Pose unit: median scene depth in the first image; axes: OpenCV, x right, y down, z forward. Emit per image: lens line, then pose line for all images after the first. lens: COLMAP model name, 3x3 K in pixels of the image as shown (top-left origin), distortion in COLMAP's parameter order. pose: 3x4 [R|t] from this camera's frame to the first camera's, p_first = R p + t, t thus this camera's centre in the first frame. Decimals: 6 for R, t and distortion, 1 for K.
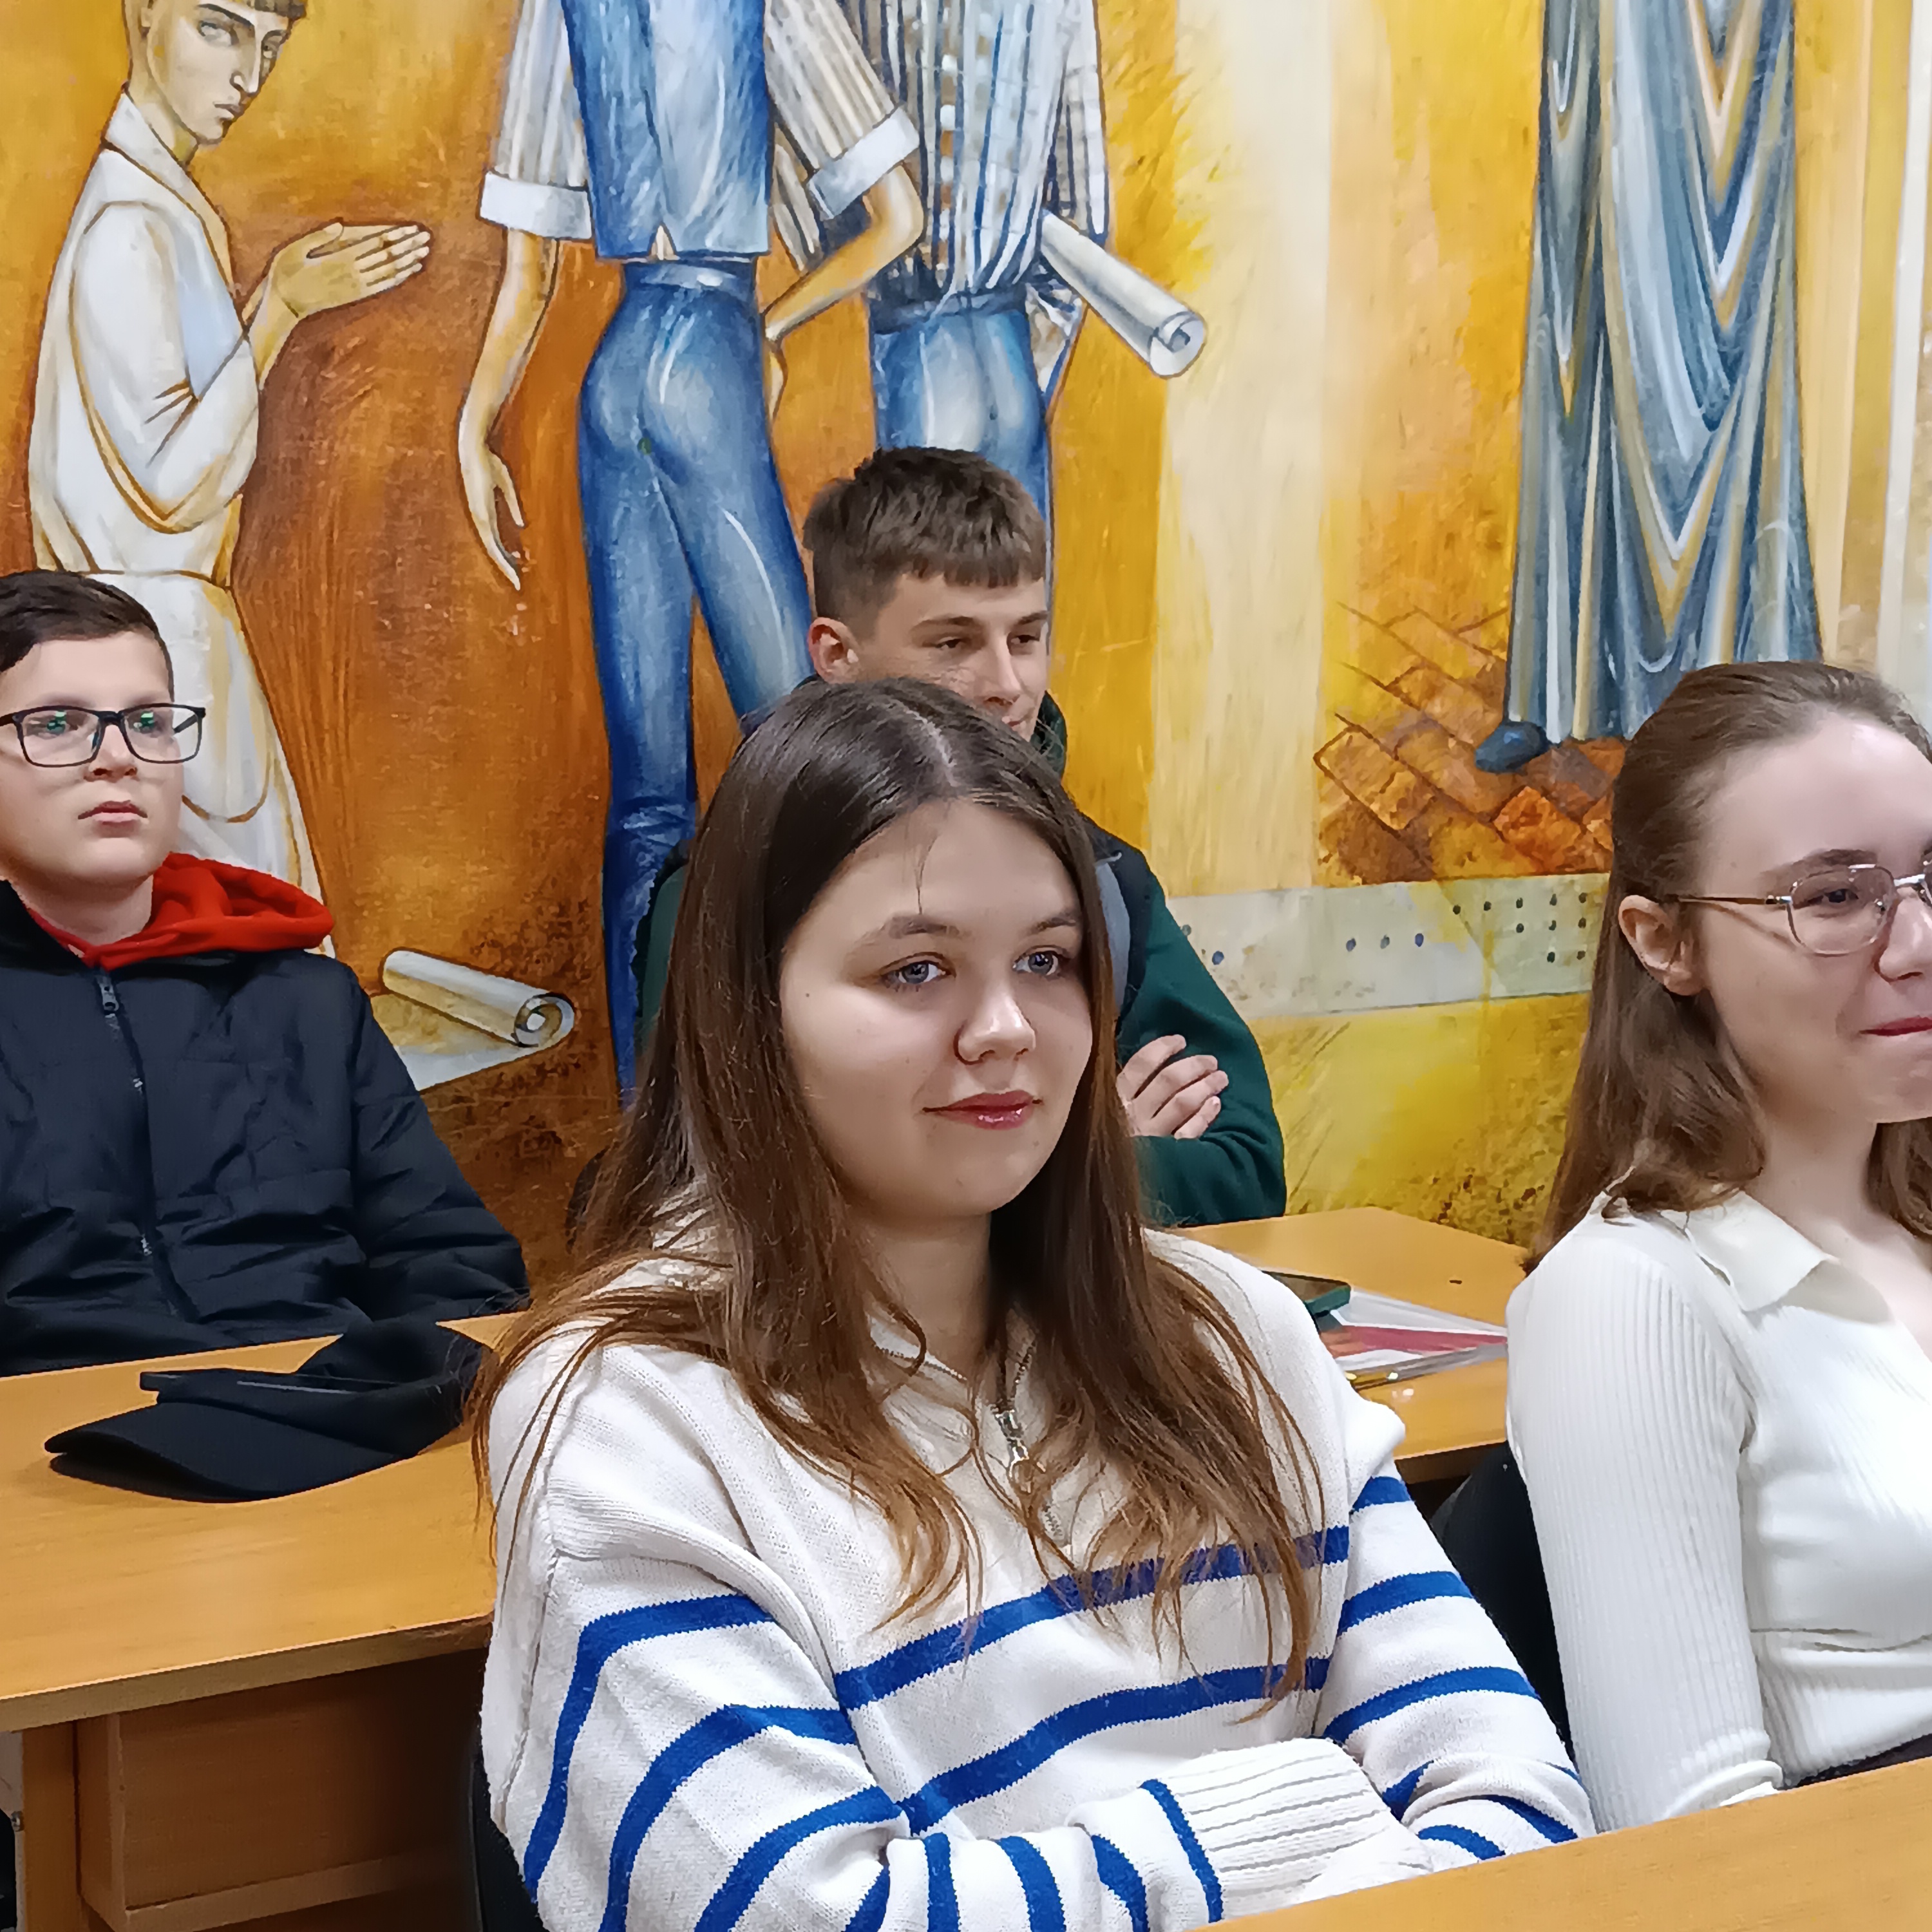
lens RADIAL K [[3710.2, 0, 957.0], [0, 3710.2, 954.4], [0, 0, 1]] dist [0.041361, 0.000000]
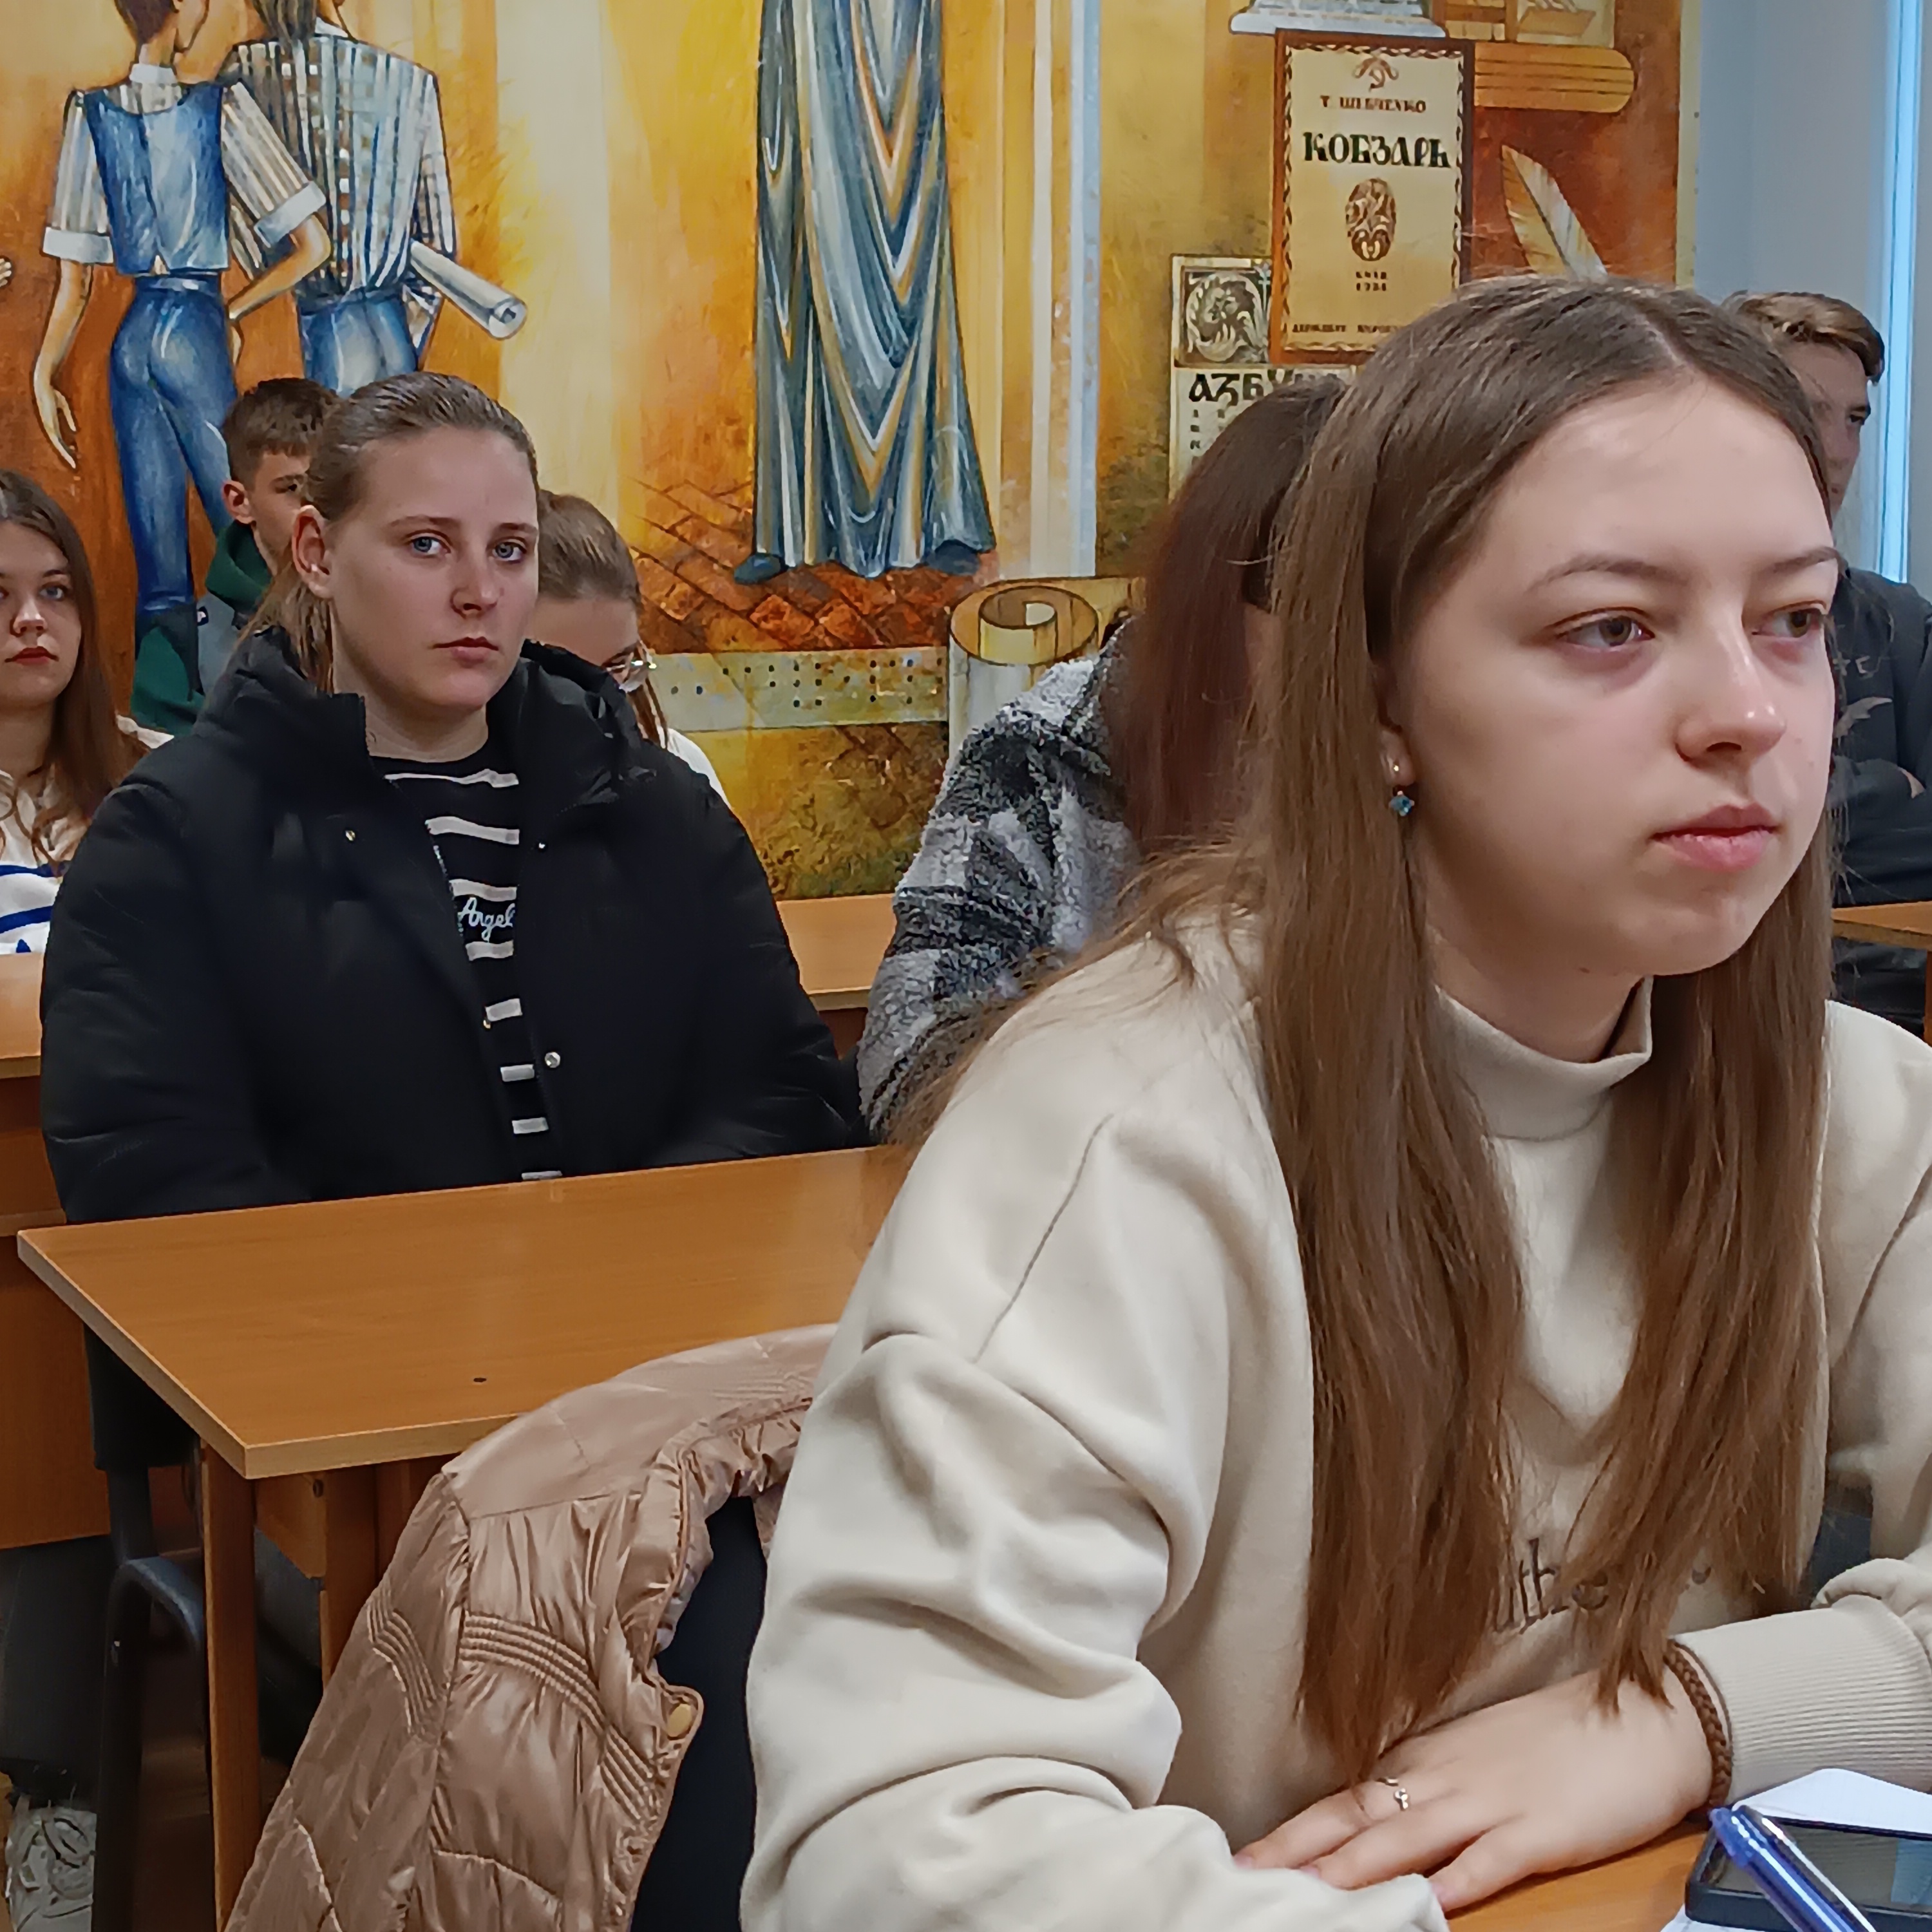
lens RADIAL K [[3710.2, 0, 960.3], [0, 3710.2, 968.4], [0, 0, 1]] dist [0.041361, 0.000000]
pose [[0.997356, -0.007579, -0.072278, 0.391792], [0.008121, 0.999941, 0.007204, 0.117443], [0.072219, -0.007772, 0.997359, -0.653176]]
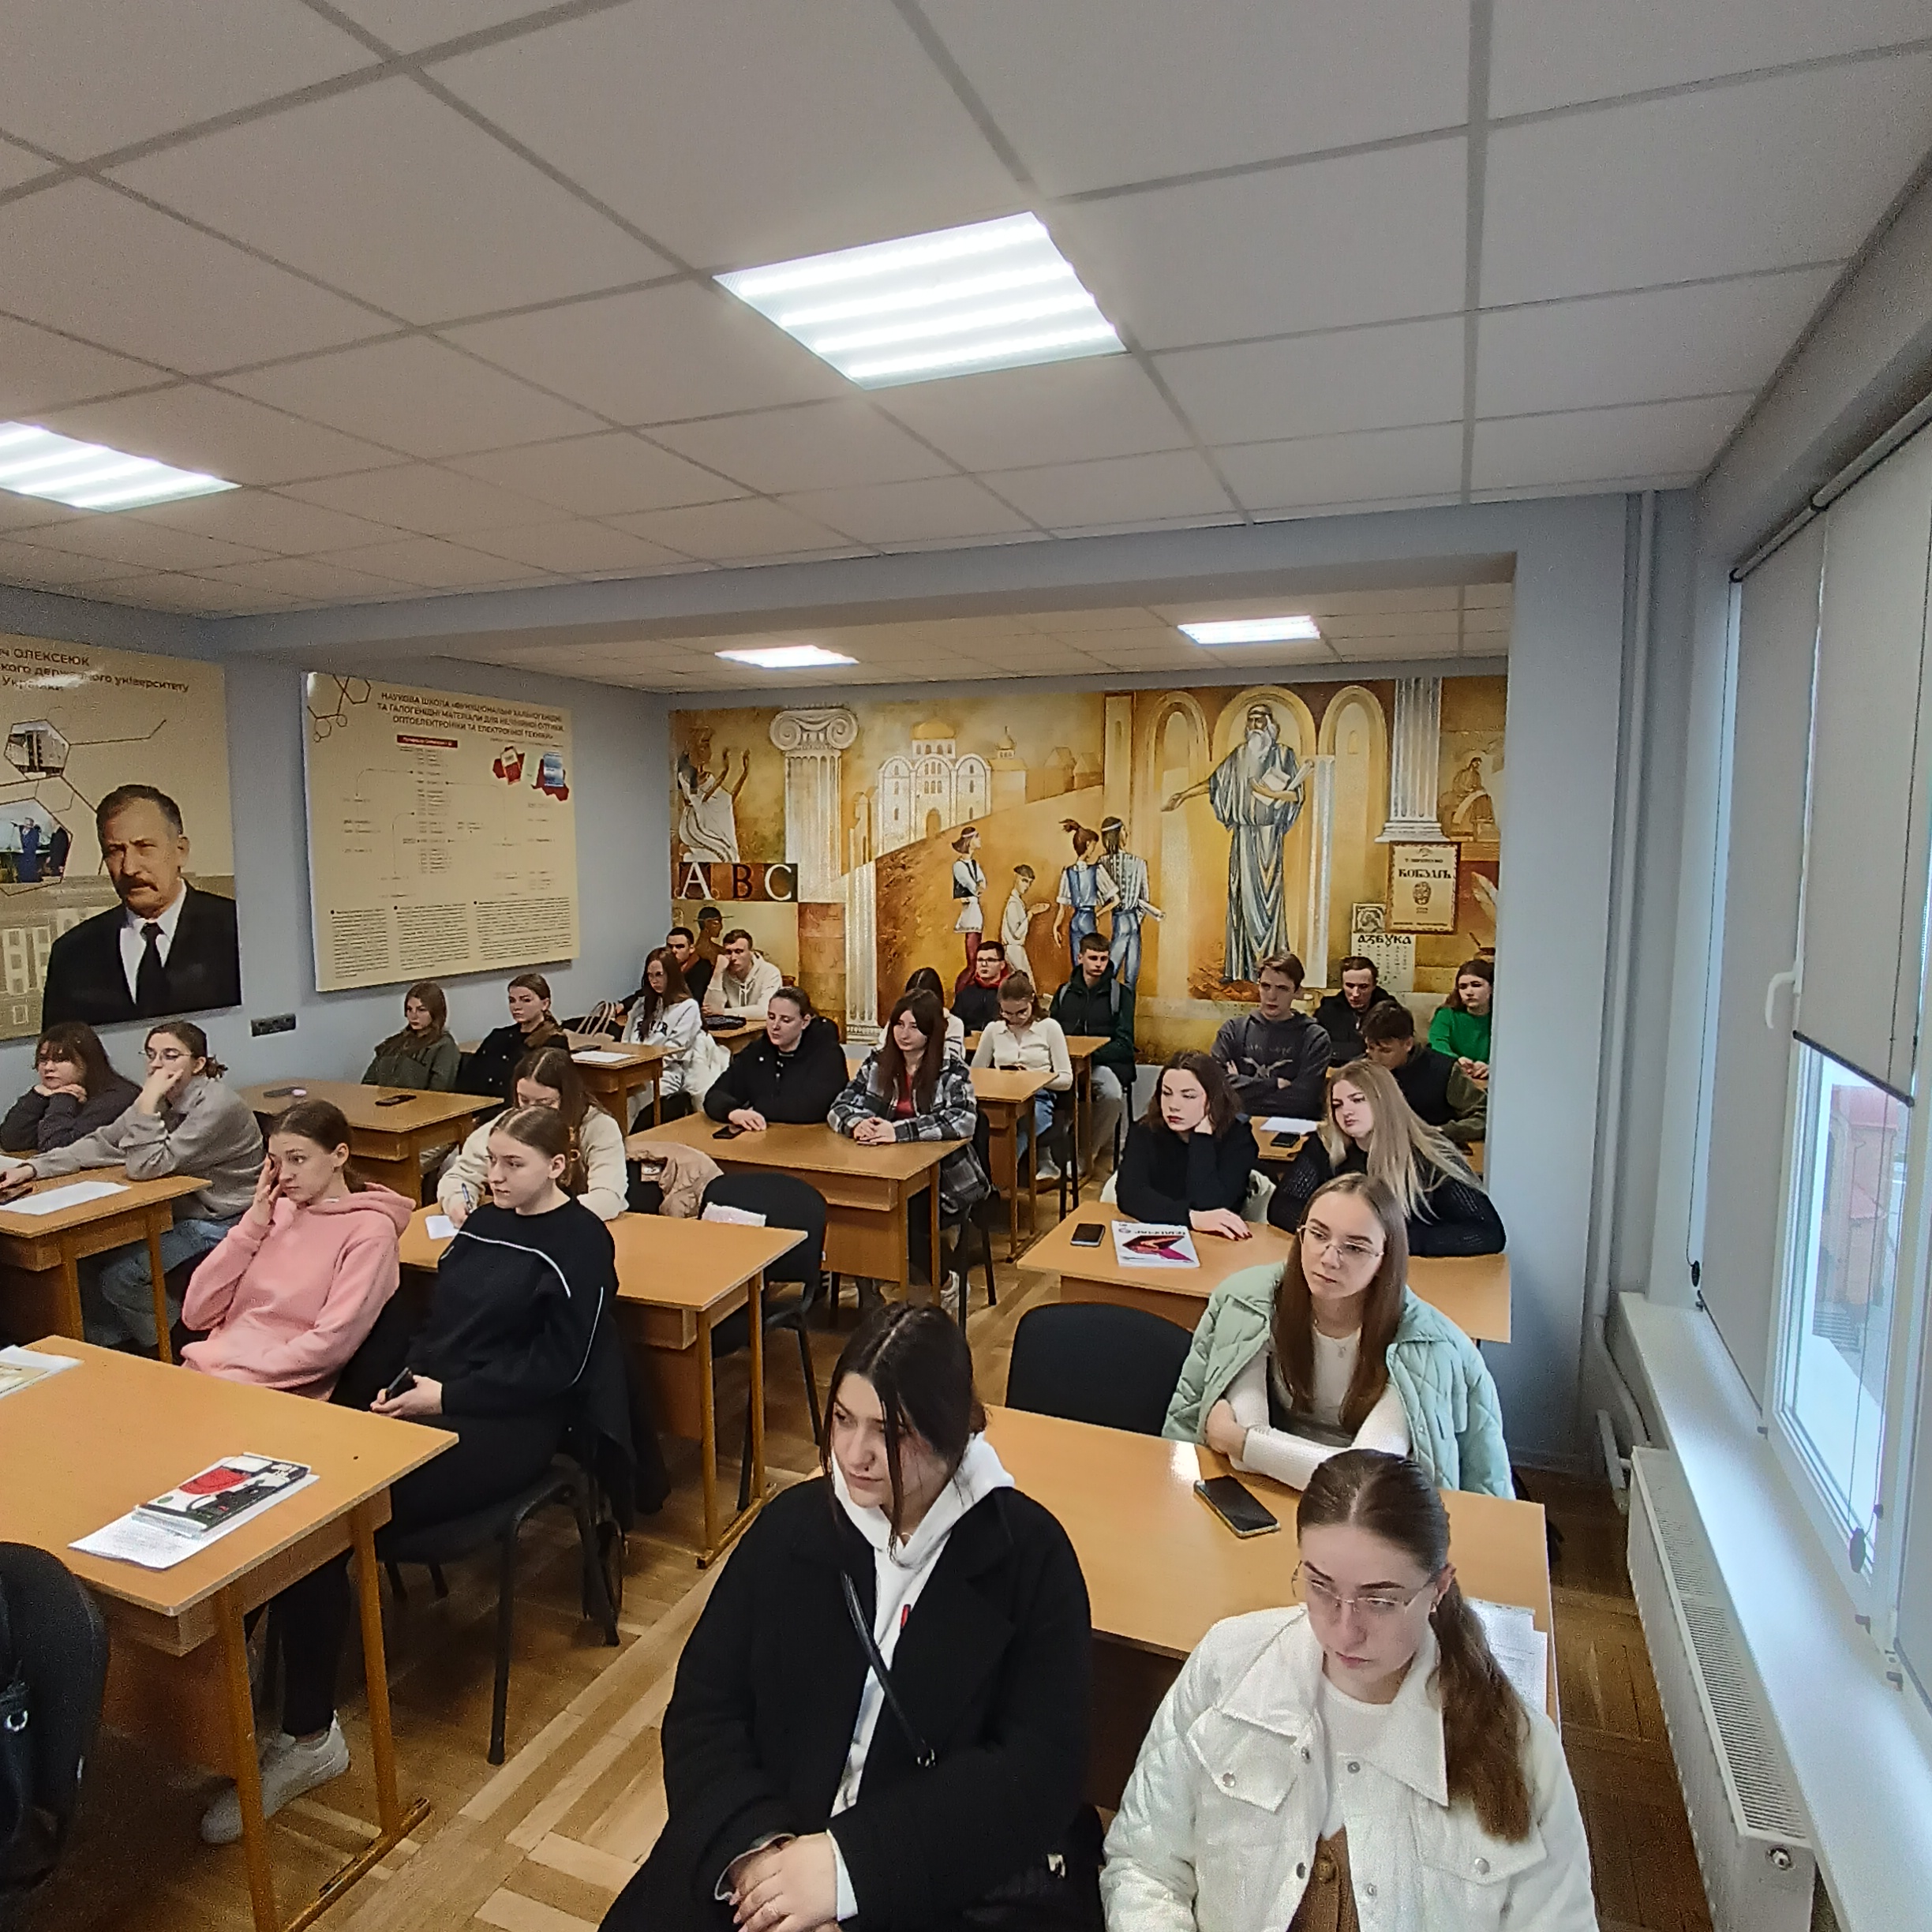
lens RADIAL K [[1216.9, 0, 974.9], [0, 1216.9, 974.2], [0, 0, 1]] dist [-0.001473, -0.004847]
pose [[0.627183, 0.074041, -0.775344, 1.662674], [-0.097332, 0.995119, 0.016296, -0.065328], [0.772766, 0.065246, 0.631328, -0.708703]]
